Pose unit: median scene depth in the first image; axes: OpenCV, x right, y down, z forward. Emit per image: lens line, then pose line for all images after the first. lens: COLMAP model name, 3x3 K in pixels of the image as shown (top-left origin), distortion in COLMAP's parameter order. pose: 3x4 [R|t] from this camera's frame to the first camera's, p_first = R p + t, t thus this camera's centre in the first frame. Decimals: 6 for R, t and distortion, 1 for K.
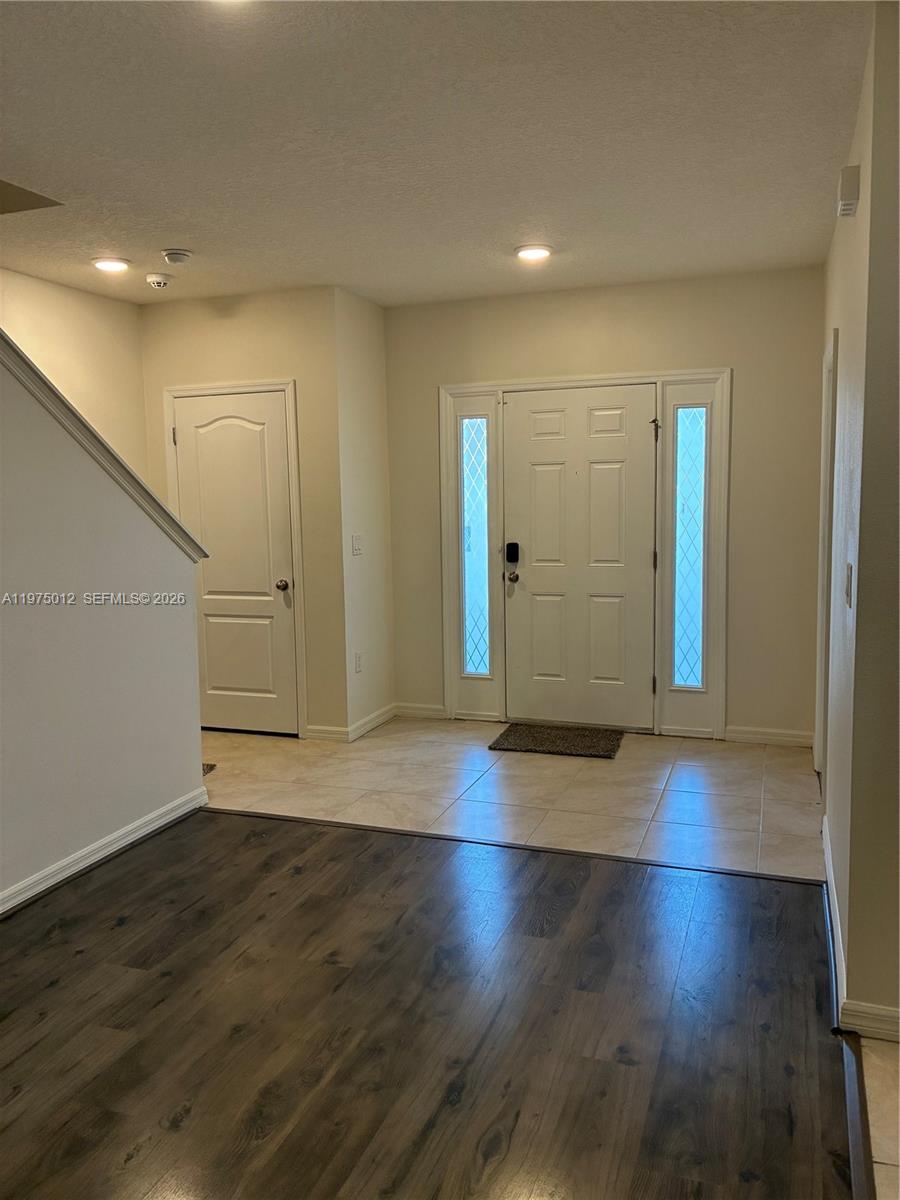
lens RADIAL K [[912.1, 0, 450.1], [0, 912.1, 597.7], [0, 0, 1]] dist [0.038835, -0.051340]
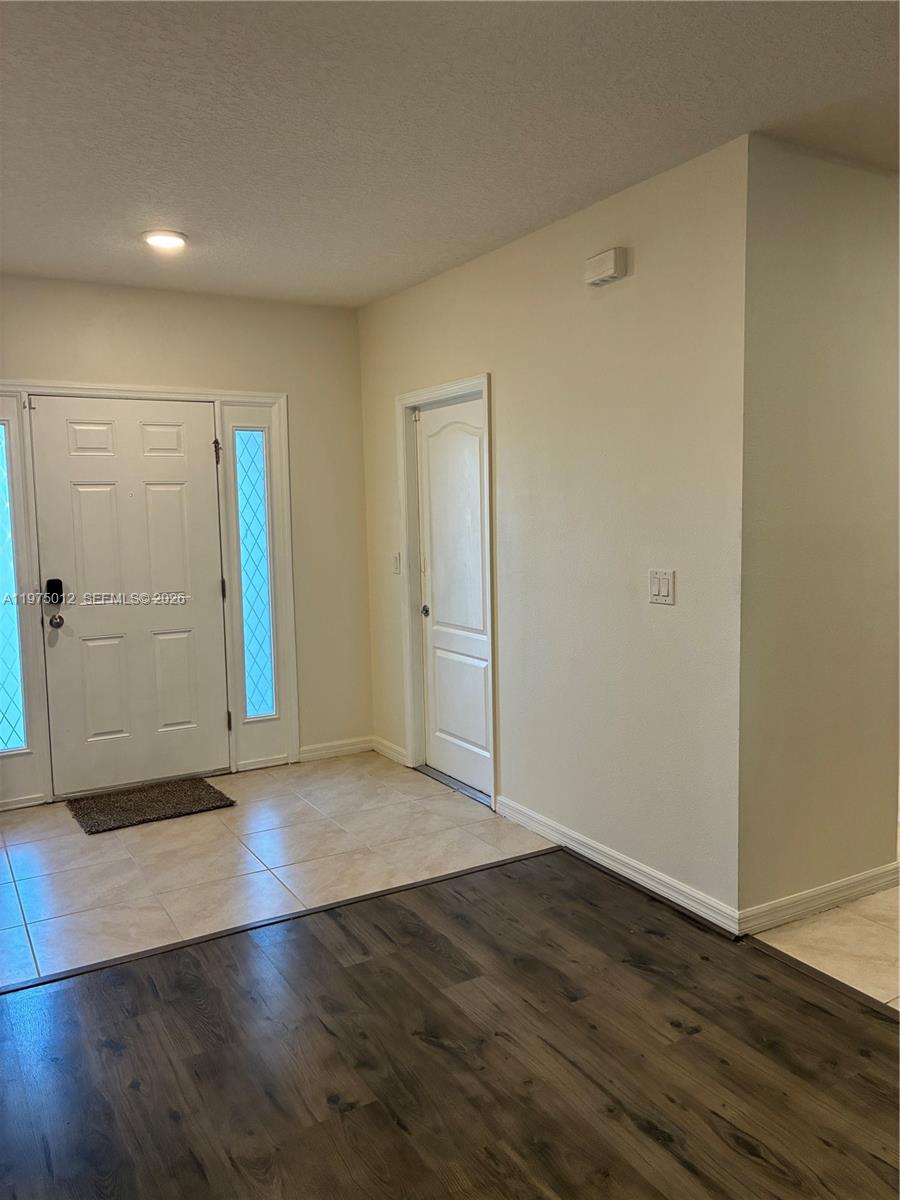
lens RADIAL K [[912.1, 0, 445.4], [0, 912.1, 598.9], [0, 0, 1]] dist [0.038835, -0.051340]
pose [[0.638456, -0.073286, 0.766162, -0.365598], [0.096589, 0.995216, 0.014706, -0.023033], [-0.763574, 0.064613, 0.642480, 0.225545]]
